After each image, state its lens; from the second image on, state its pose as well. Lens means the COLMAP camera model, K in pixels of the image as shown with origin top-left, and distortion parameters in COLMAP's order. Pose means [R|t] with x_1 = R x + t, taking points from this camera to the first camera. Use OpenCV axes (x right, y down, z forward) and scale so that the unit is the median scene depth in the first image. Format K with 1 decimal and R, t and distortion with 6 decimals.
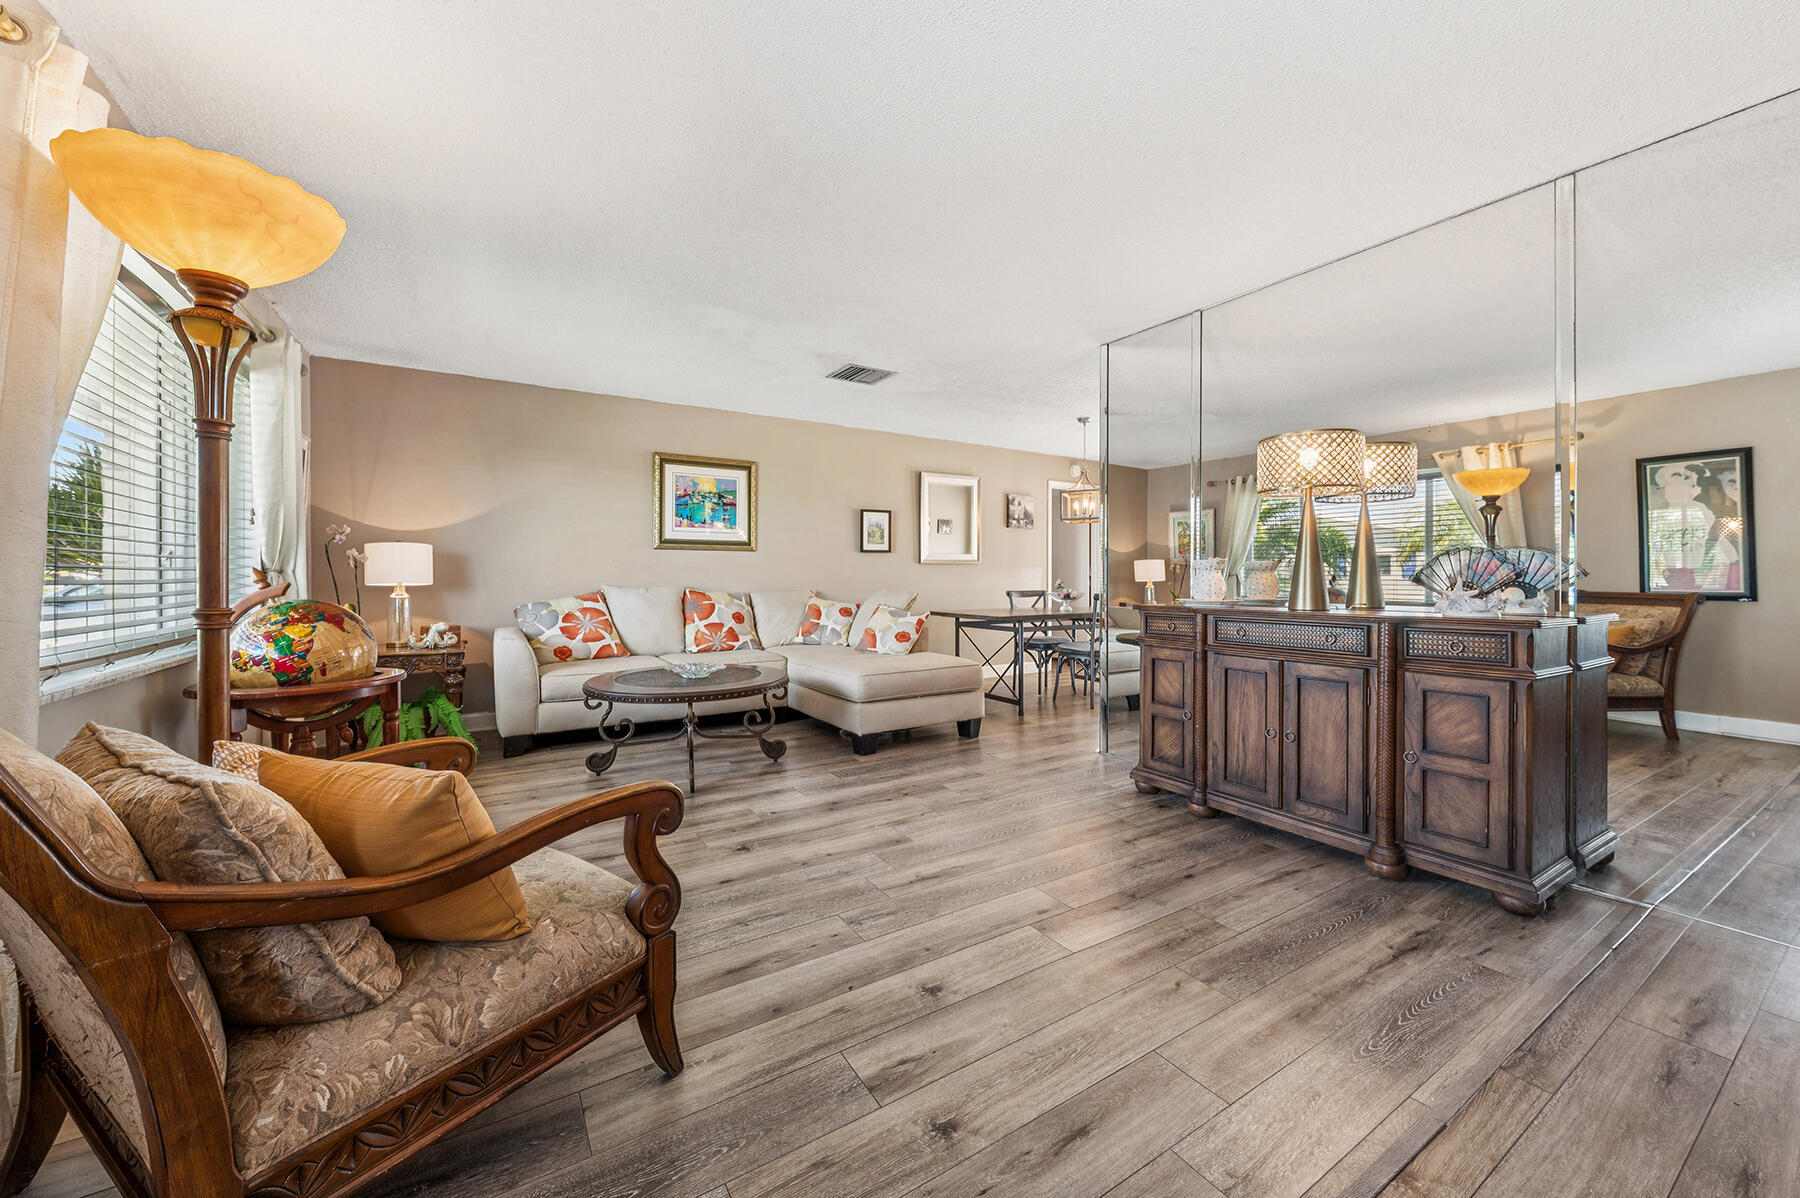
lens RADIAL K [[649.5, 0, 903.0], [0, 649.5, 587.9], [0, 0, 1]] dist [0.002014, -0.000514]
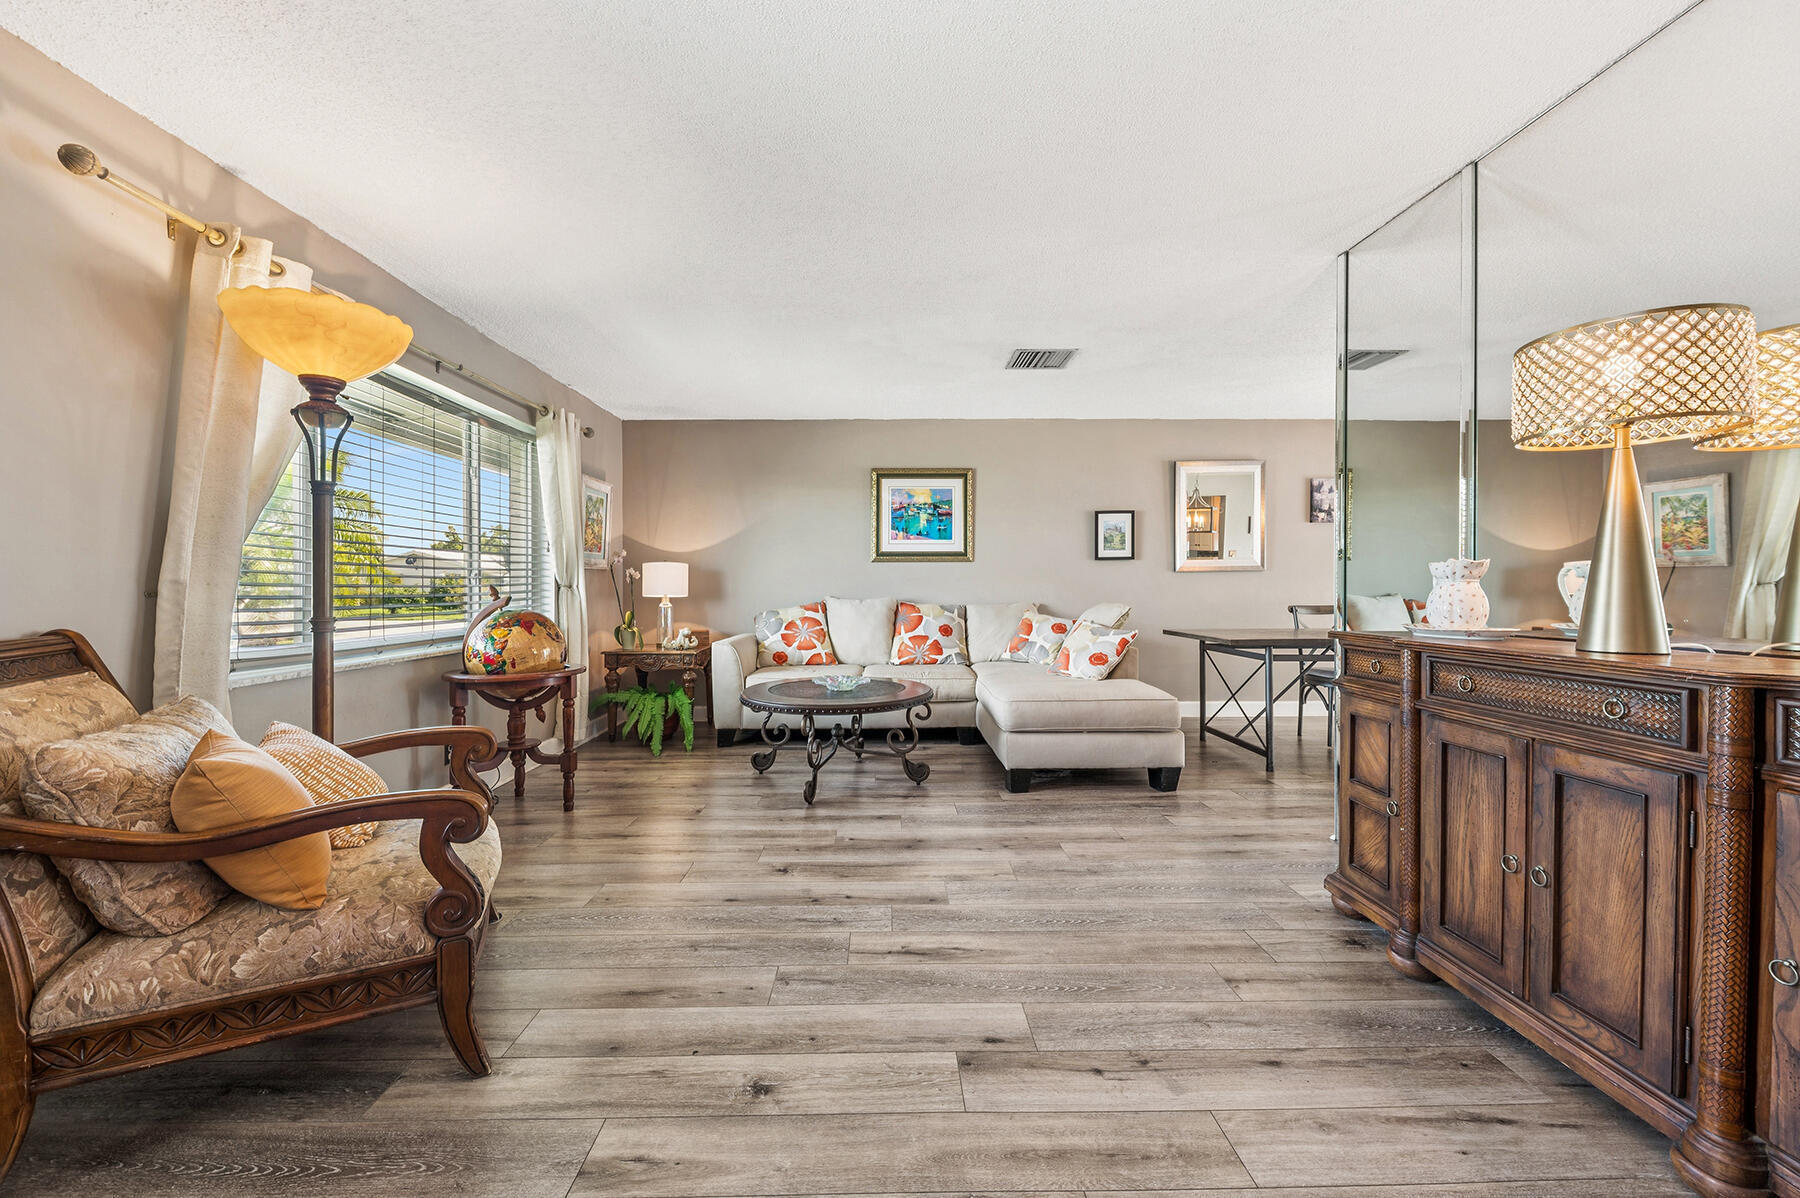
lens RADIAL K [[665.2, 0, 890.8], [0, 665.2, 597.9], [0, 0, 1]] dist [0.000913, -0.001817]
pose [[0.862428, 0.004815, -0.506157, 0.389140], [-0.004507, 0.999988, 0.001833, -0.009964], [0.506160, 0.000700, 0.862439, 0.216684]]
